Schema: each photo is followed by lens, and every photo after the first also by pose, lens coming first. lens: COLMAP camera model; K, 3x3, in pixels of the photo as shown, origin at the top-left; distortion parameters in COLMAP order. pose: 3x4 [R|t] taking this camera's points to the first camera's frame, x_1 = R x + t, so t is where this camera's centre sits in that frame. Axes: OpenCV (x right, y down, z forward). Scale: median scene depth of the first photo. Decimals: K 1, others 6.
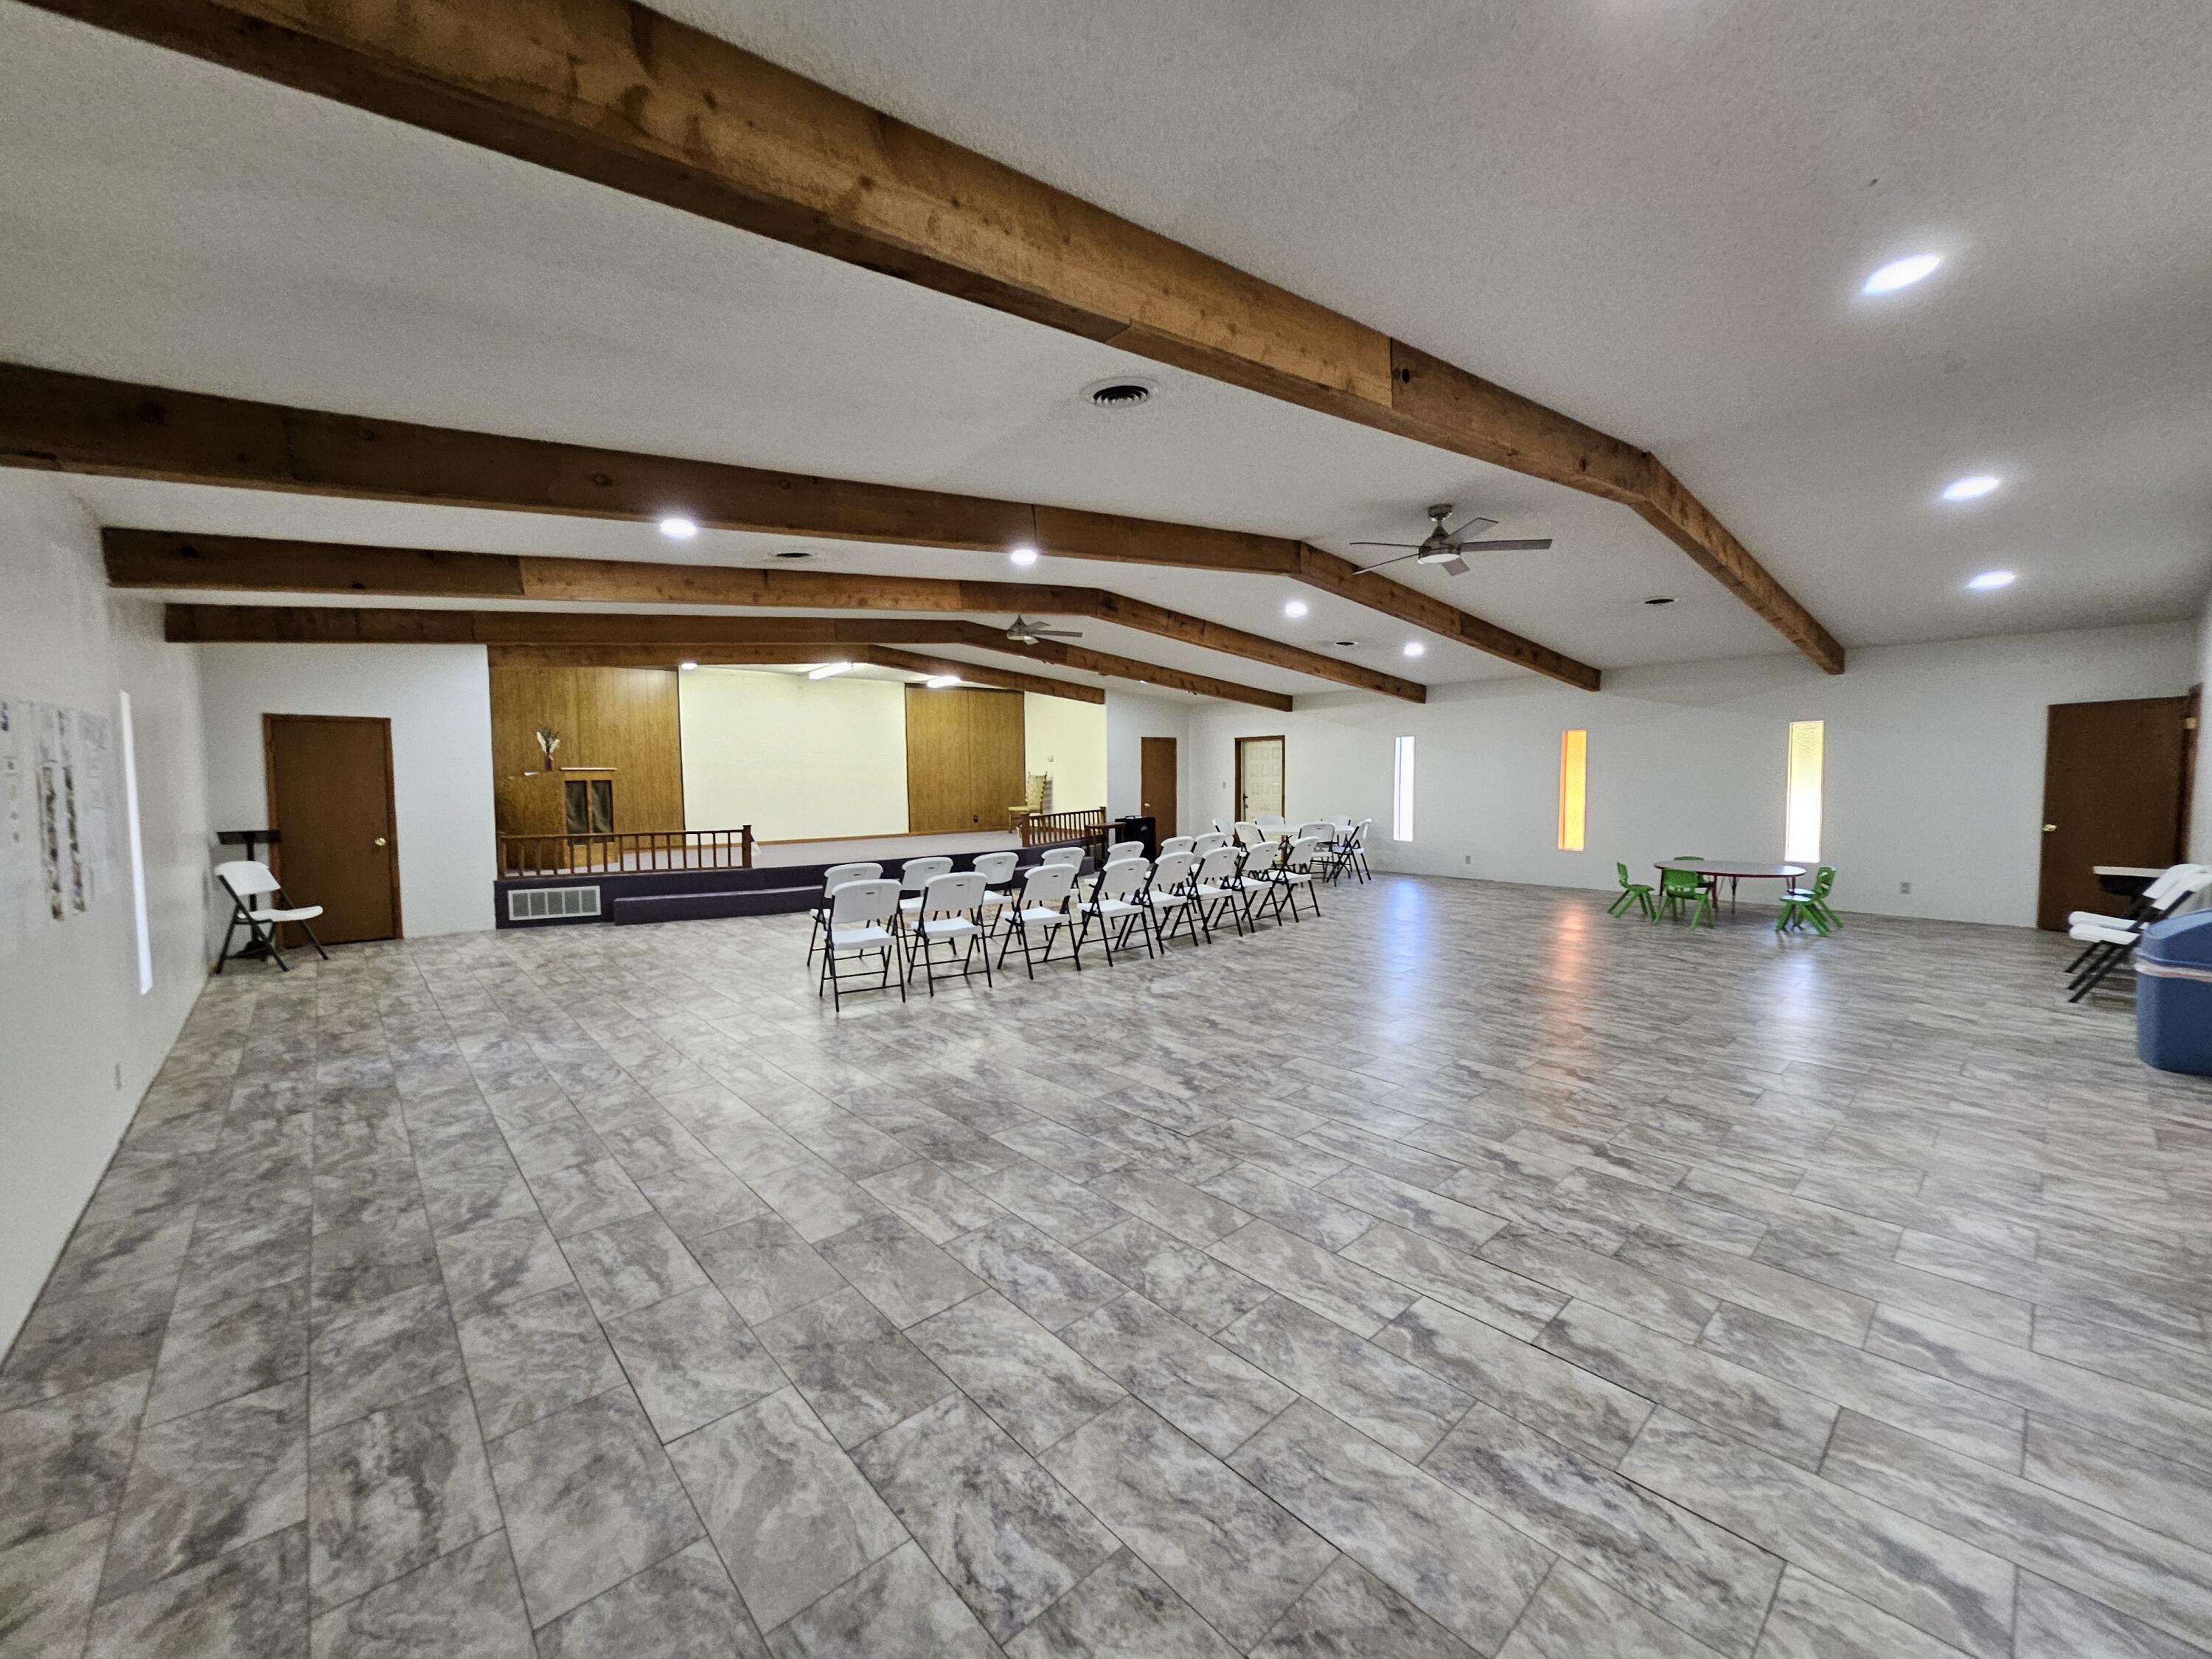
lens RADIAL K [[875.4, 0, 1119.7], [0, 875.4, 805.5], [0, 0, 1]] dist [0.009310, -0.002497]
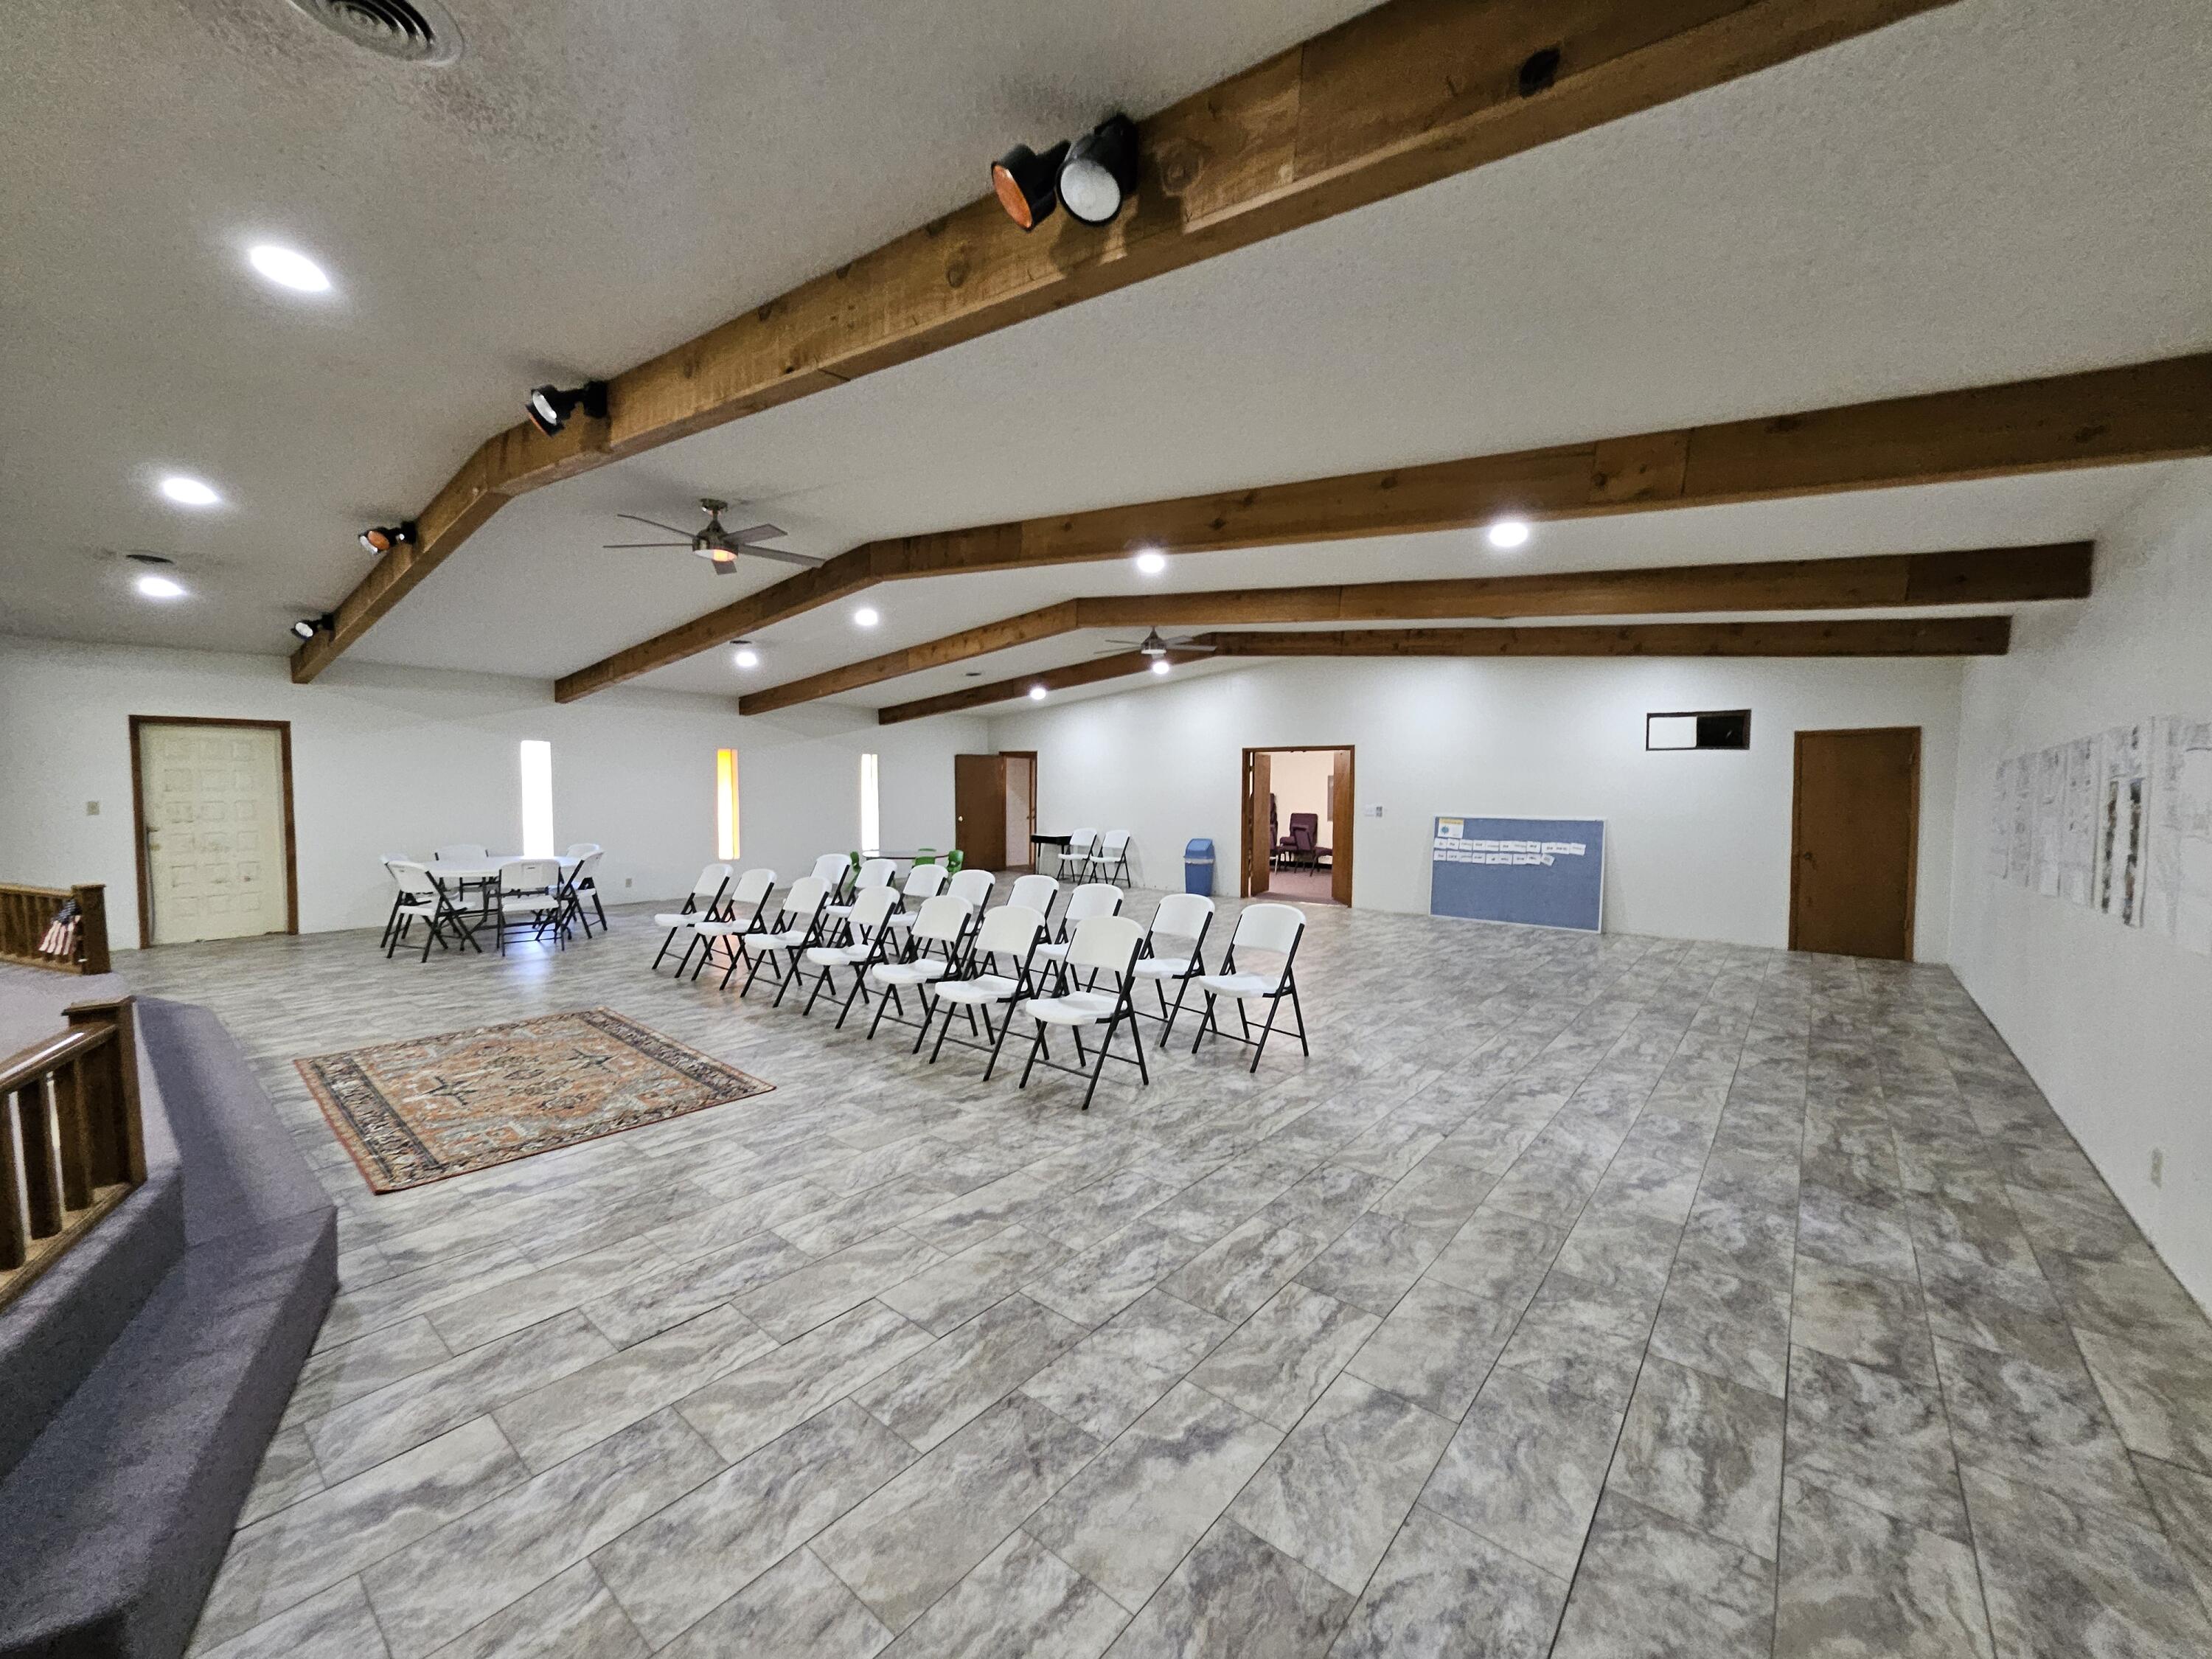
lens RADIAL K [[875.4, 0, 1102.6], [0, 875.4, 846.7], [0, 0, 1]] dist [0.009310, -0.002497]
pose [[-0.147881, -0.060199, 0.987171, -1.265013], [0.034892, 0.997207, 0.066037, -0.041531], [-0.988389, 0.044210, -0.145368, 1.460998]]
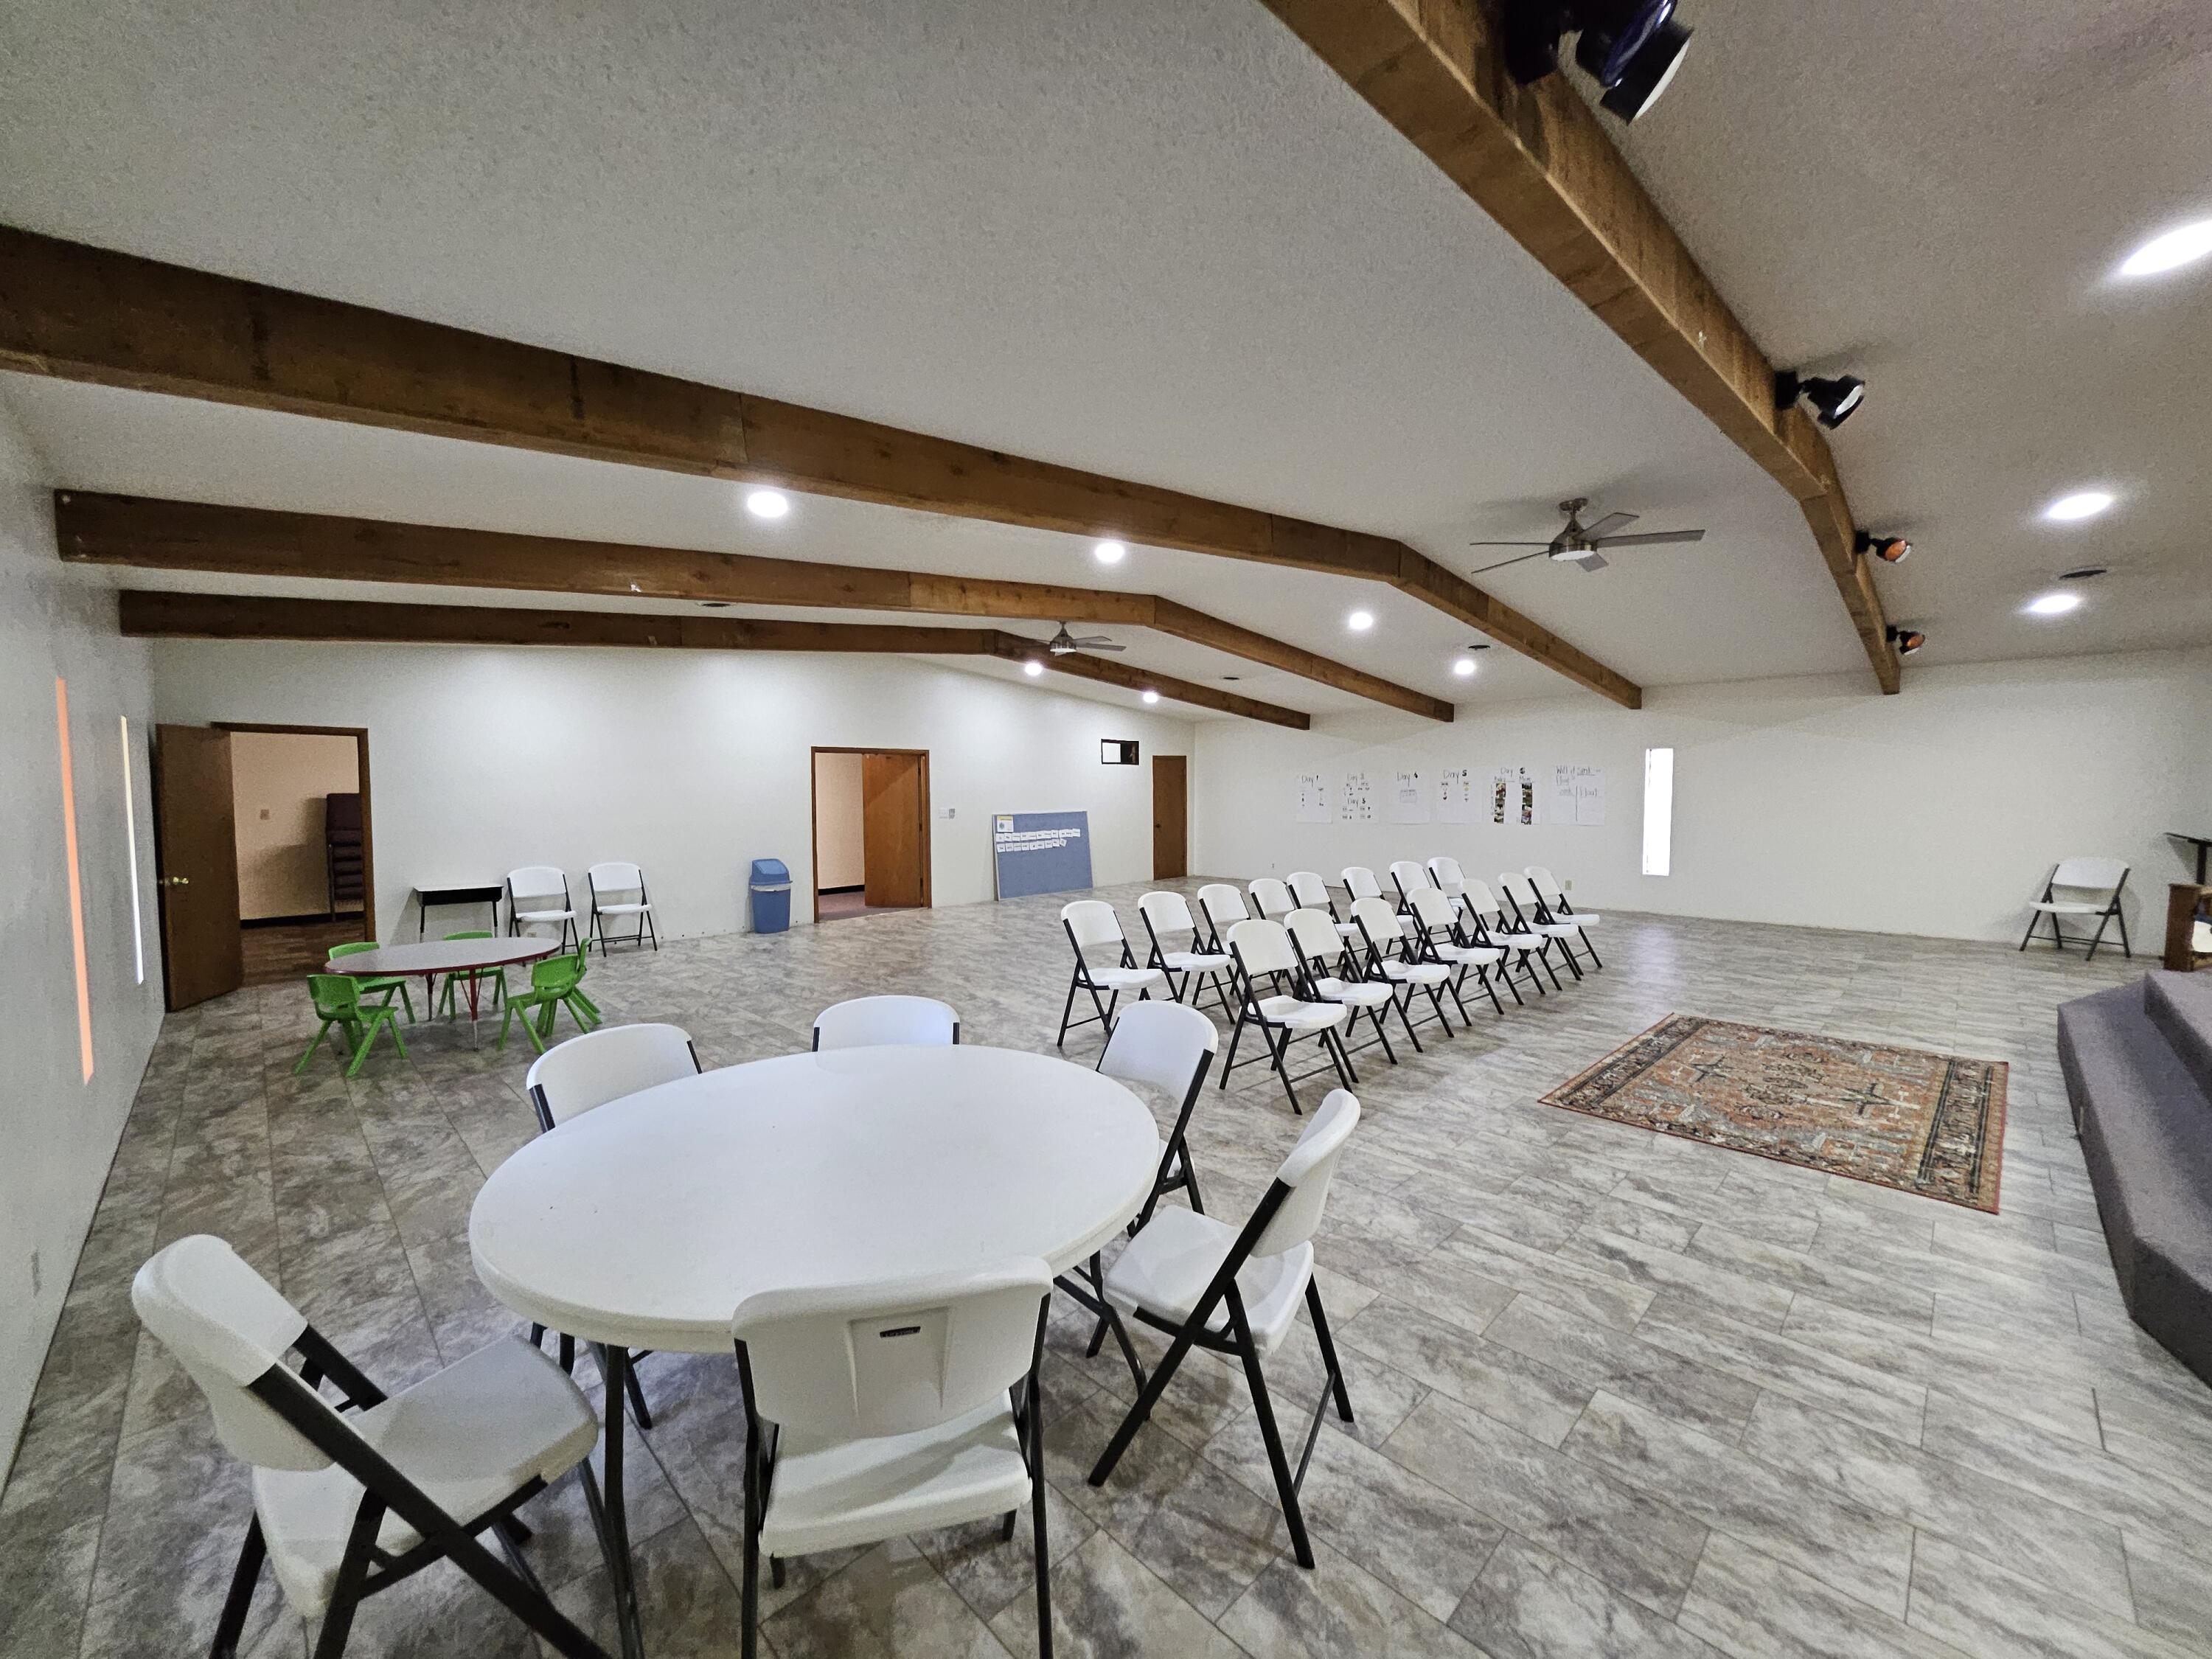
lens RADIAL K [[875.4, 0, 1098.7], [0, 875.4, 836.5], [0, 0, 1]] dist [0.009310, -0.002497]
pose [[-0.997453, 0.020851, -0.068209, 0.696814], [0.014275, 0.995326, 0.095510, -0.122850], [0.069882, 0.094293, -0.993089, 2.924048]]
